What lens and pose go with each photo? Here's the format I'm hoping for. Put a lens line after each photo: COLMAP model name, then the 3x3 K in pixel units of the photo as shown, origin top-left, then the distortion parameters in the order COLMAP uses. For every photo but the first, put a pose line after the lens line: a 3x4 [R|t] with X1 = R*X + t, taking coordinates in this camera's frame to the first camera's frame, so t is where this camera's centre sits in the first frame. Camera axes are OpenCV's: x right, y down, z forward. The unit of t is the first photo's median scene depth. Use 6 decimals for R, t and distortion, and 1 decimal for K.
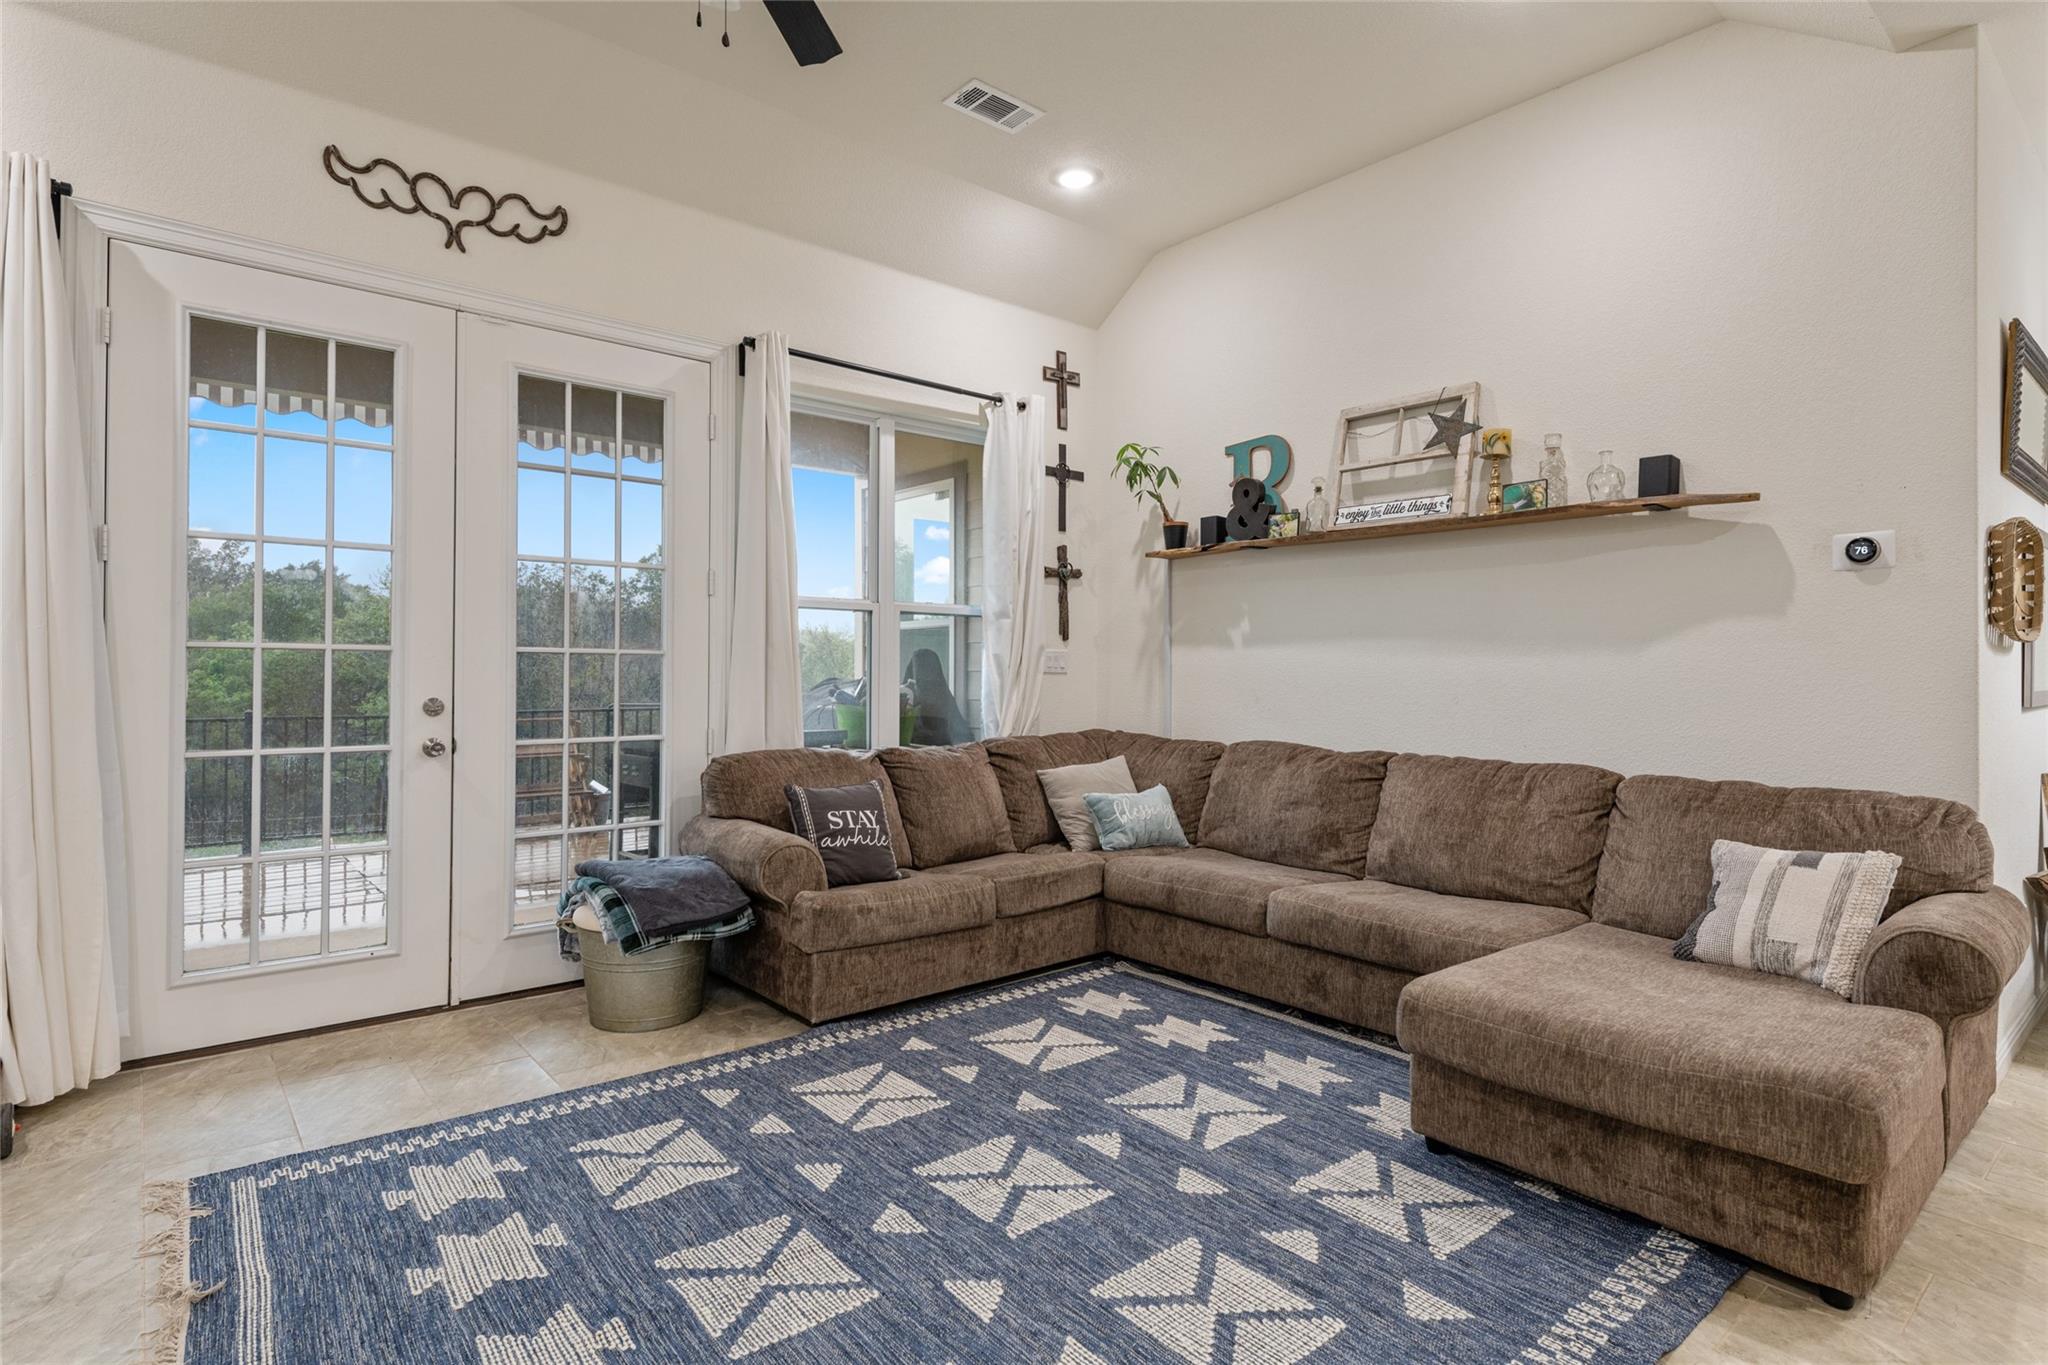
lens RADIAL K [[1037.8, 0, 1015.1], [0, 1037.8, 669.6], [0, 0, 1]] dist [0.018137, -0.012771]
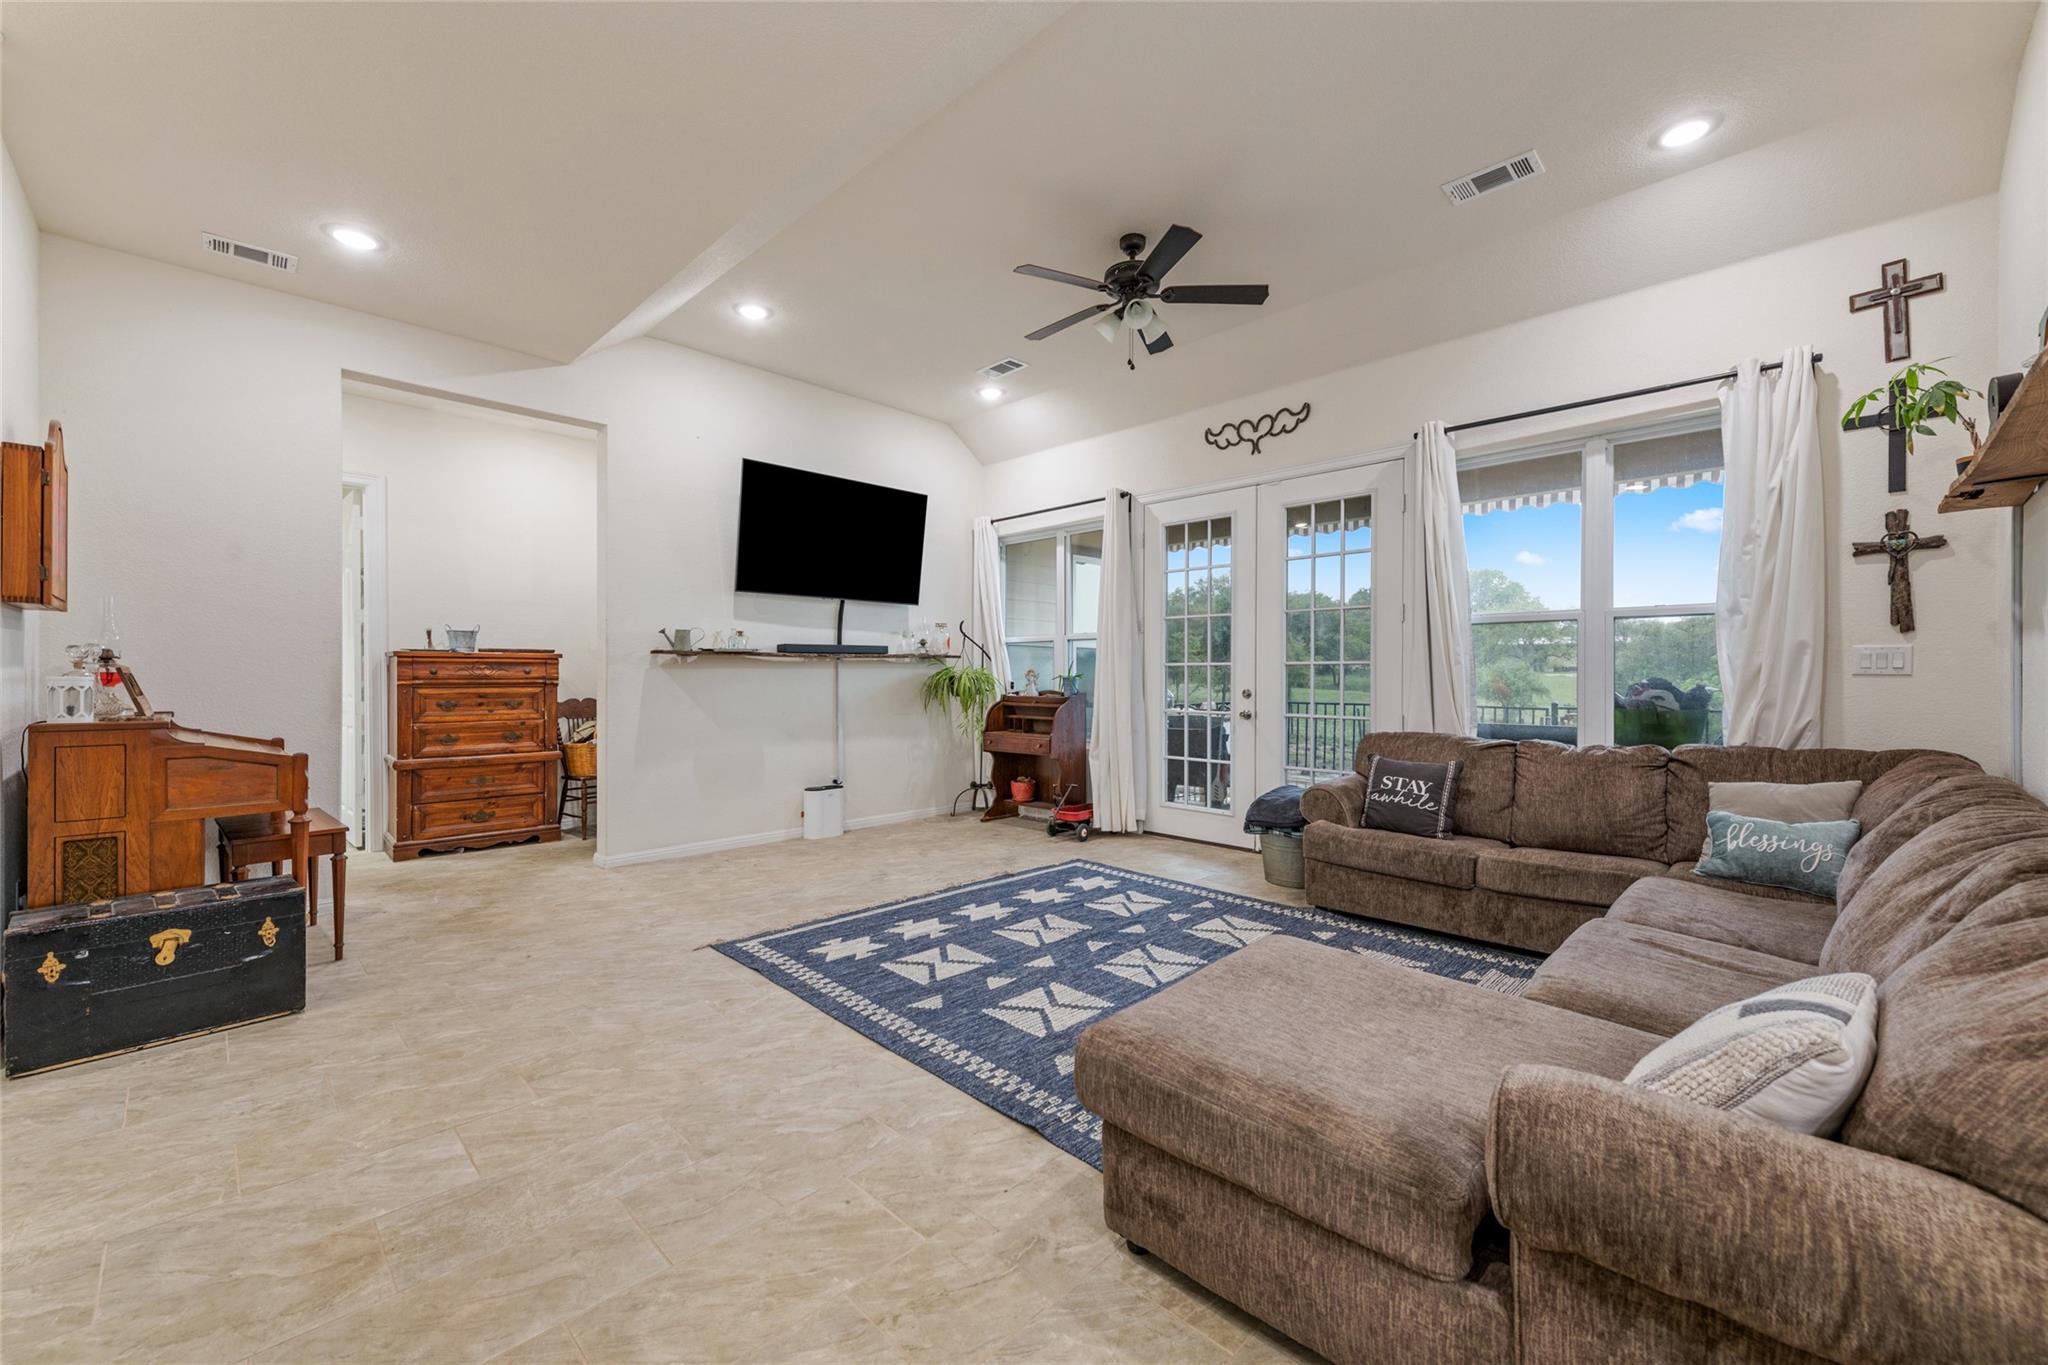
lens RADIAL K [[801.7, 0, 1024.0], [0, 801.7, 682.5], [0, 0, 1]] dist [0.013362, -0.005164]
pose [[0.094255, 0.004111, -0.995540, 0.911108], [0.002990, 0.999986, 0.004412, 0.006862], [0.995544, -0.003393, 0.094242, 0.455318]]
